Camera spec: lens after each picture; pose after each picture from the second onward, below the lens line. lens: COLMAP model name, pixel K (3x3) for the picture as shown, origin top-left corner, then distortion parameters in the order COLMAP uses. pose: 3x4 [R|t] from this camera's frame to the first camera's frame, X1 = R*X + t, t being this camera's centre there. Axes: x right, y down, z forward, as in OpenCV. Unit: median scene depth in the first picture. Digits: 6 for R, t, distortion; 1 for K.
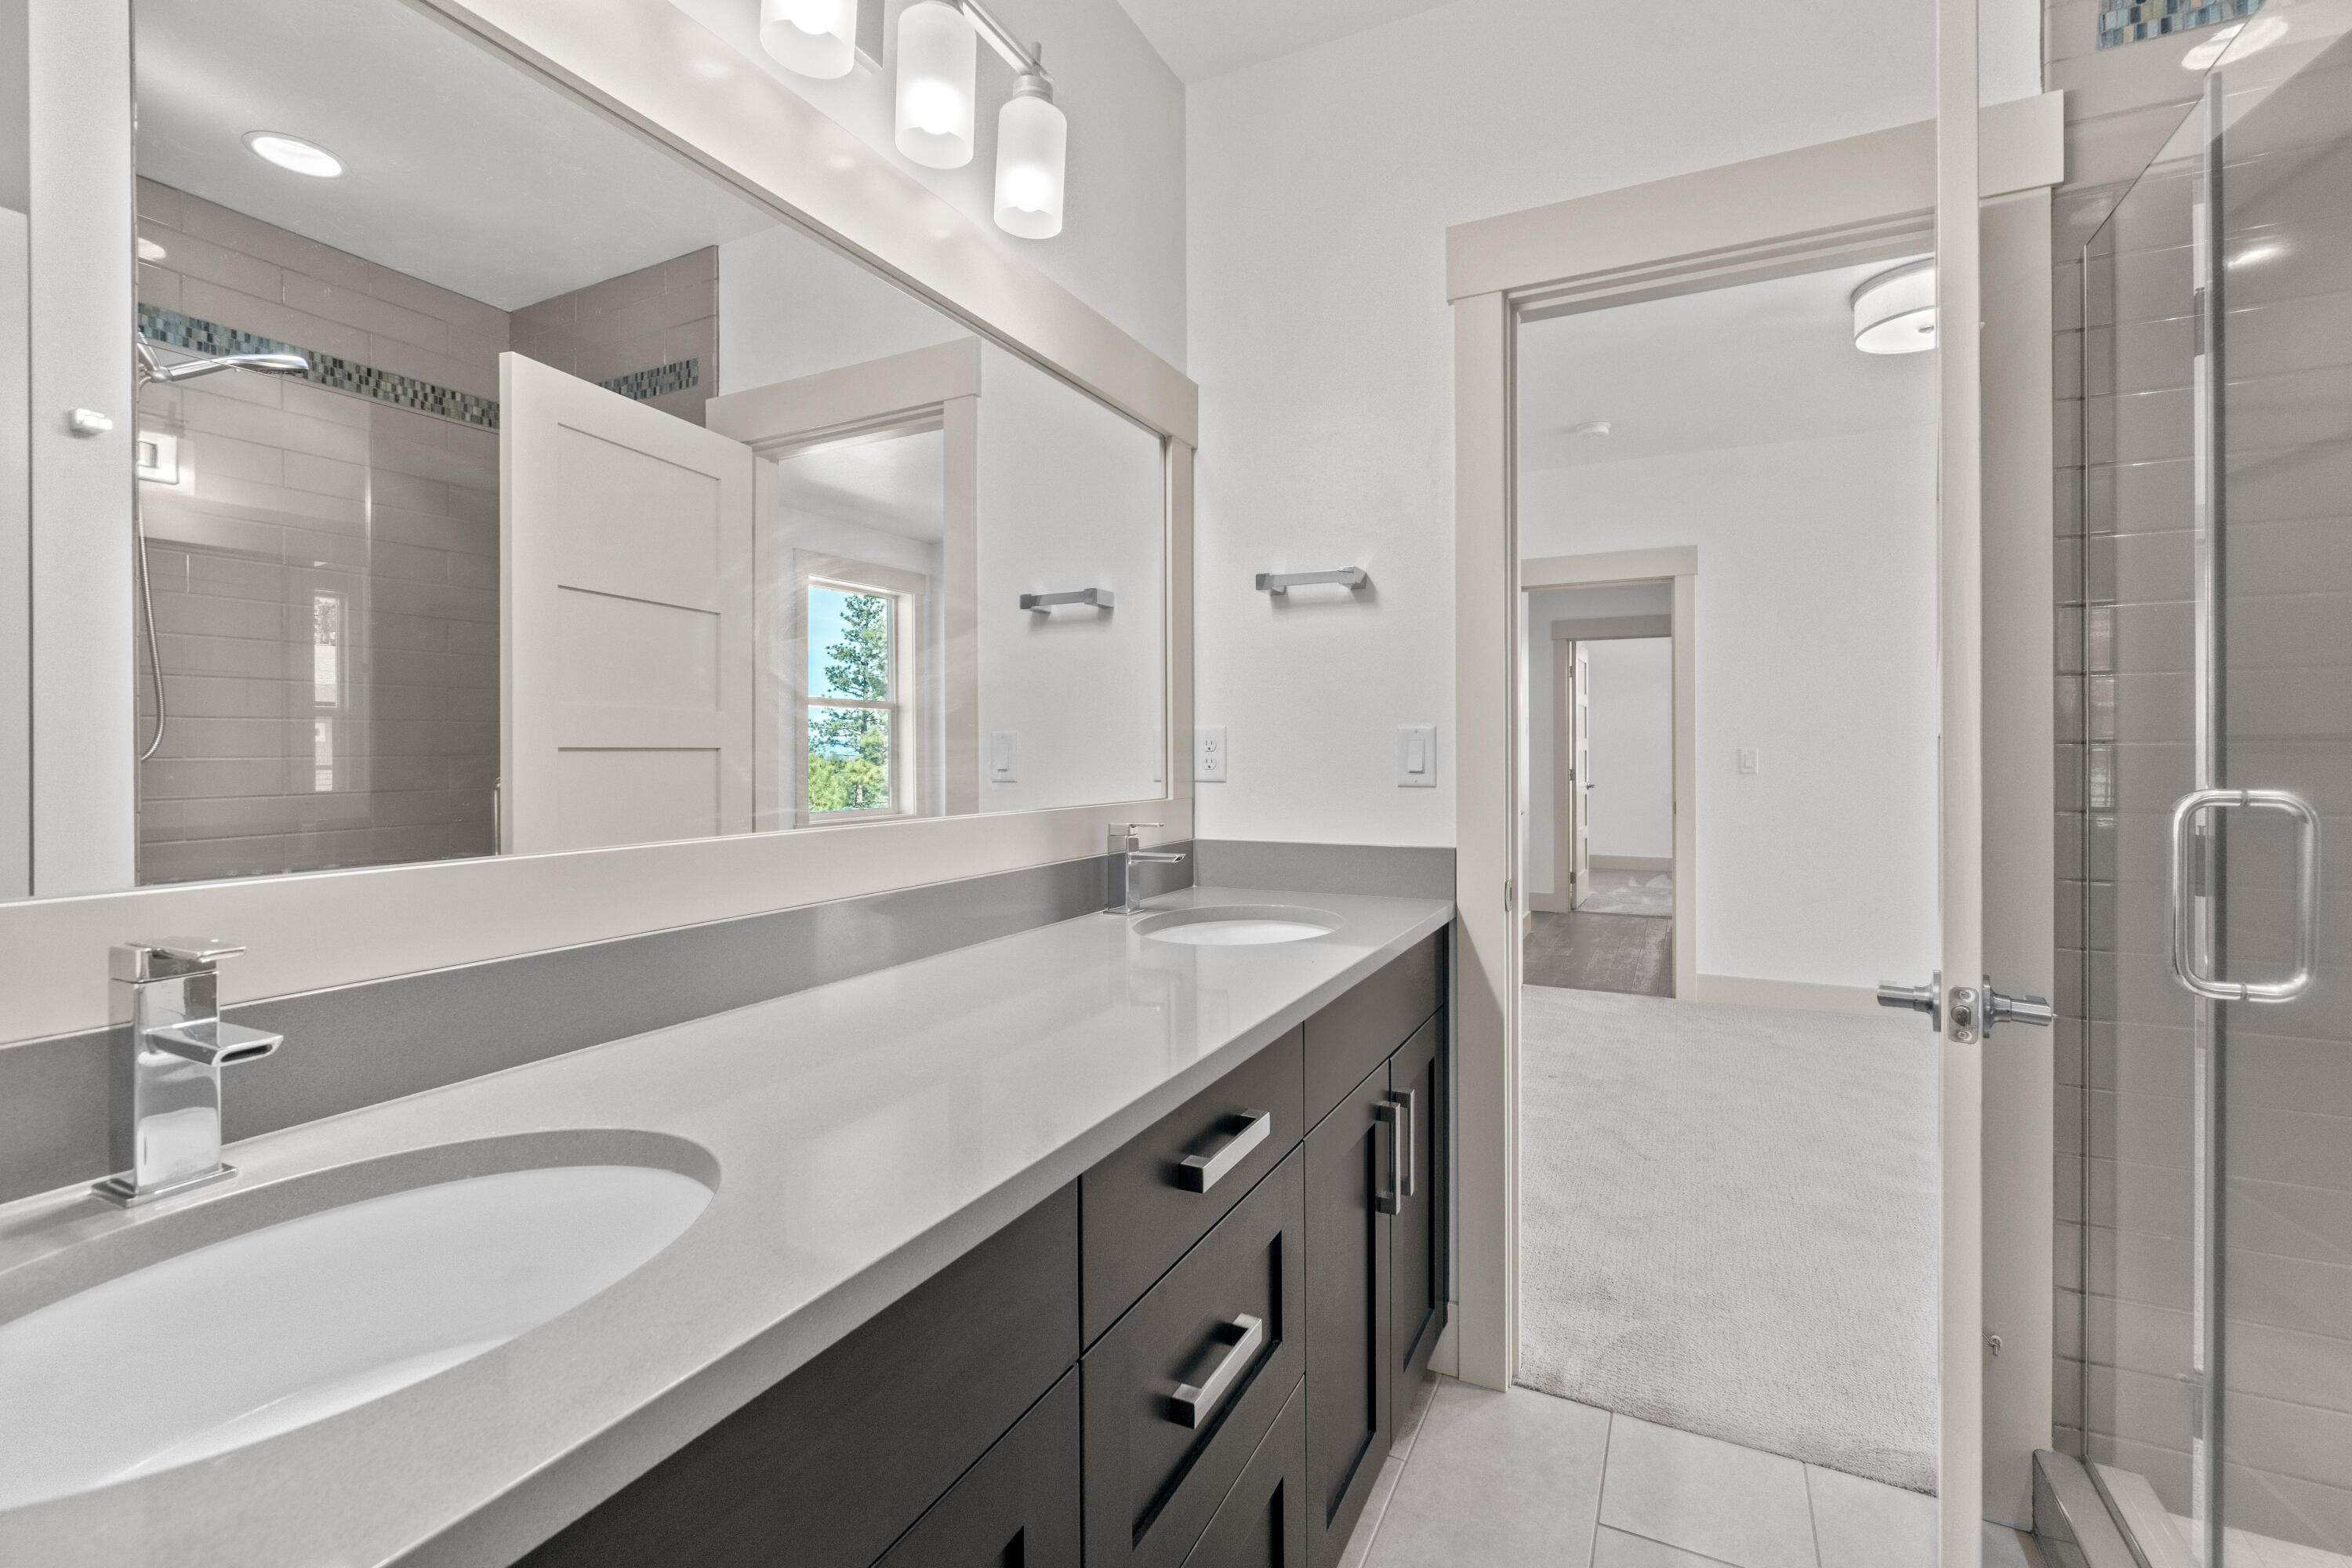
lens RADIAL K [[1017.5, 0, 1187.7], [0, 1017.5, 785.0], [0, 0, 1]] dist [-0.002810, 0.000725]
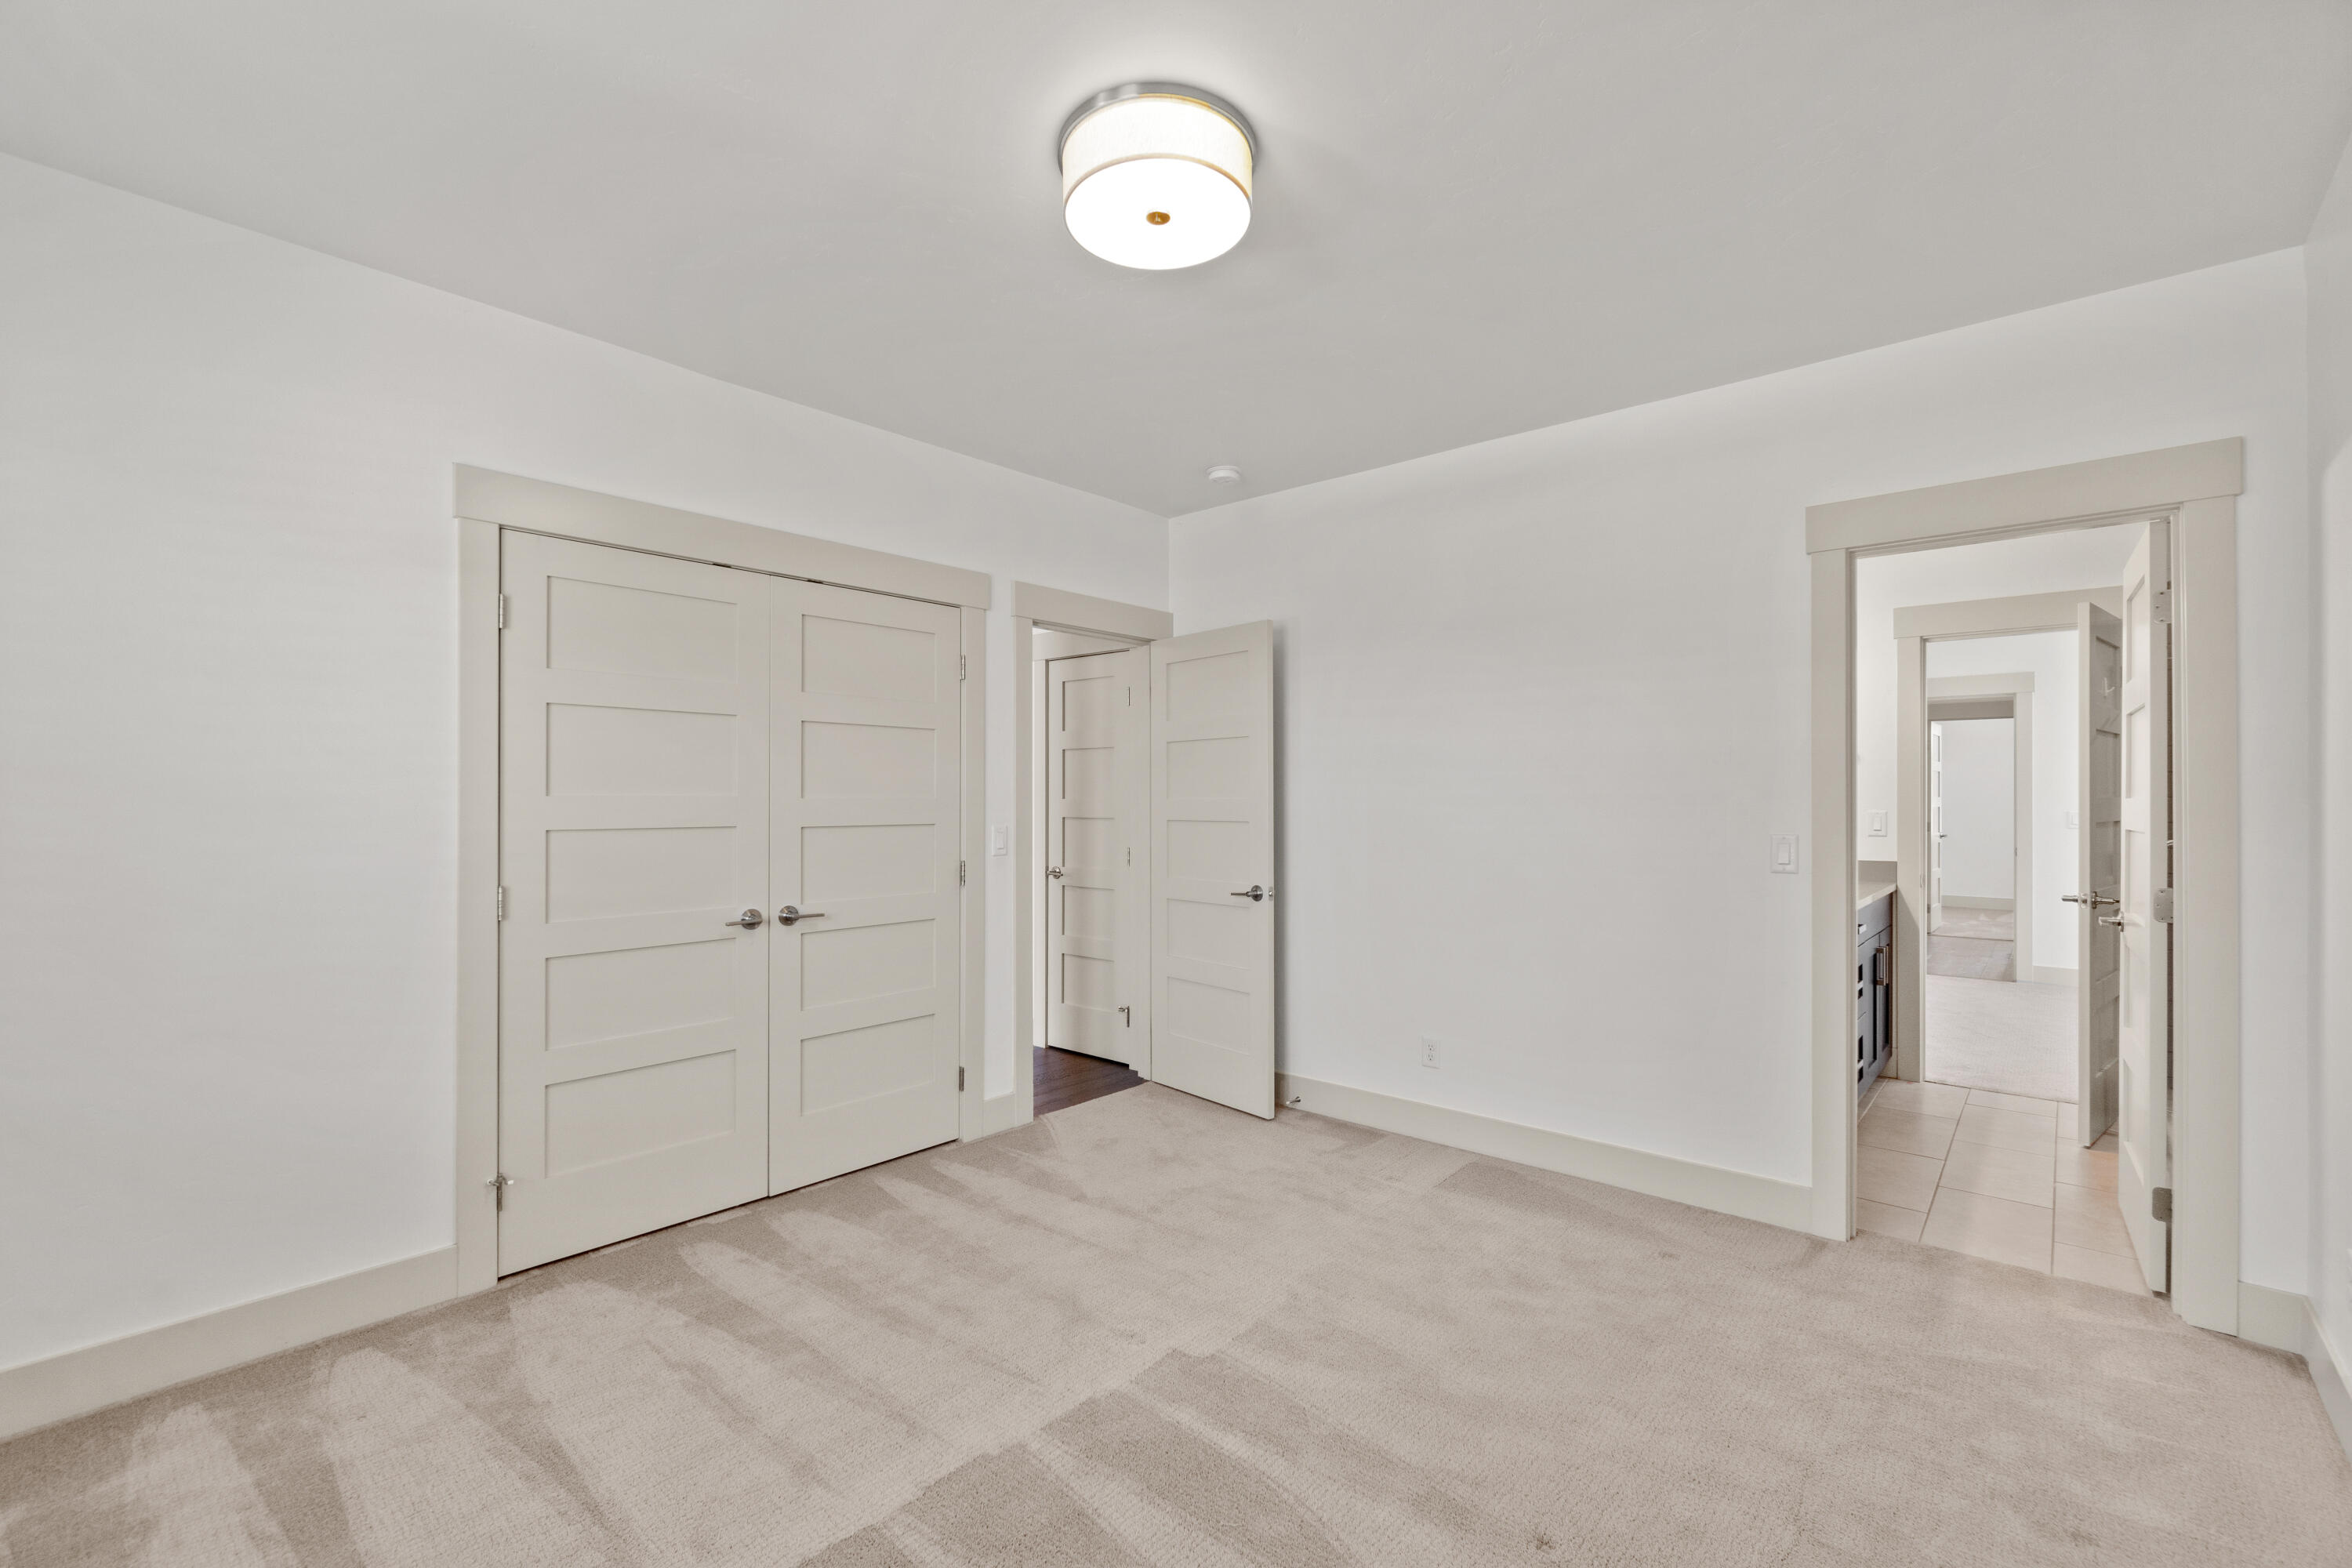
lens RADIAL K [[1017.5, 0, 1187.7], [0, 1017.5, 785.0], [0, 0, 1]] dist [-0.002810, 0.000725]
pose [[0.967866, 0.013987, -0.251079, -0.288310], [-0.022284, 0.999294, -0.030236, -0.004349], [0.250479, 0.034859, 0.967494, -0.669621]]
